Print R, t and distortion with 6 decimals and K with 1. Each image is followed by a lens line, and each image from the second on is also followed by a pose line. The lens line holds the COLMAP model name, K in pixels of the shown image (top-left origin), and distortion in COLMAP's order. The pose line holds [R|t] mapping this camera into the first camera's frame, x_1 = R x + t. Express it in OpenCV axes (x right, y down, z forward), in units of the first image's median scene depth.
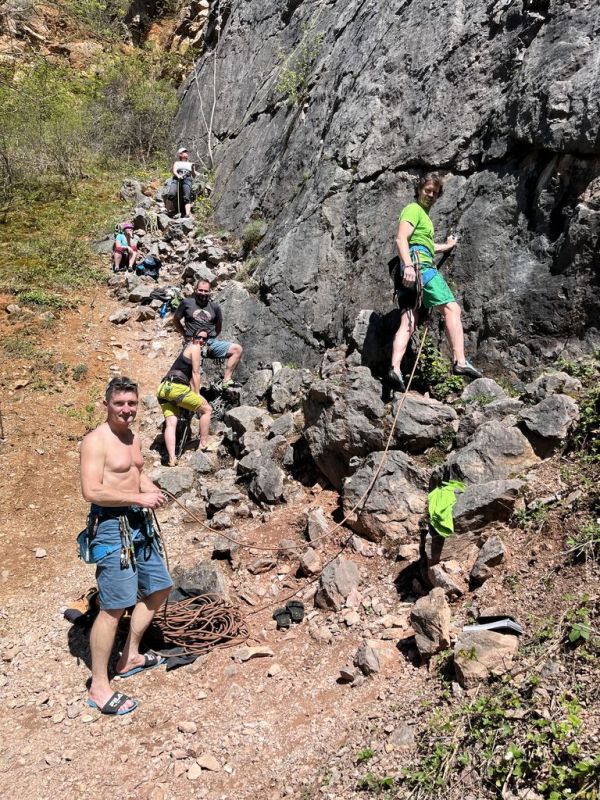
lens RADIAL K [[621.6, 0, 301.7], [0, 621.6, 402.1], [0, 0, 1]] dist [0.056824, -0.062411]
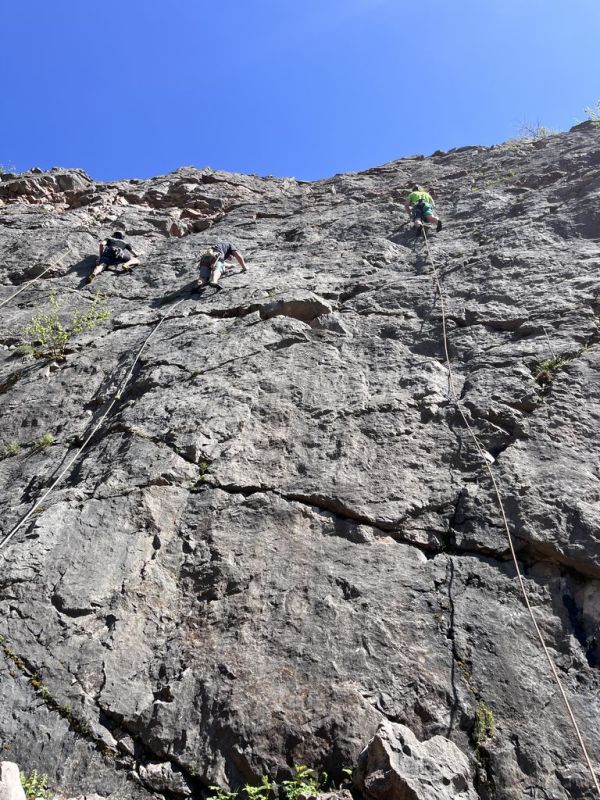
lens RADIAL K [[621.6, 0, 301.6], [0, 621.6, 395.1], [0, 0, 1]] dist [0.056824, -0.062411]
pose [[0.640919, 0.548431, 0.537071, -0.279355], [-0.134688, 0.769162, -0.624699, -0.016937], [-0.755699, 0.328045, 0.566838, 0.529145]]
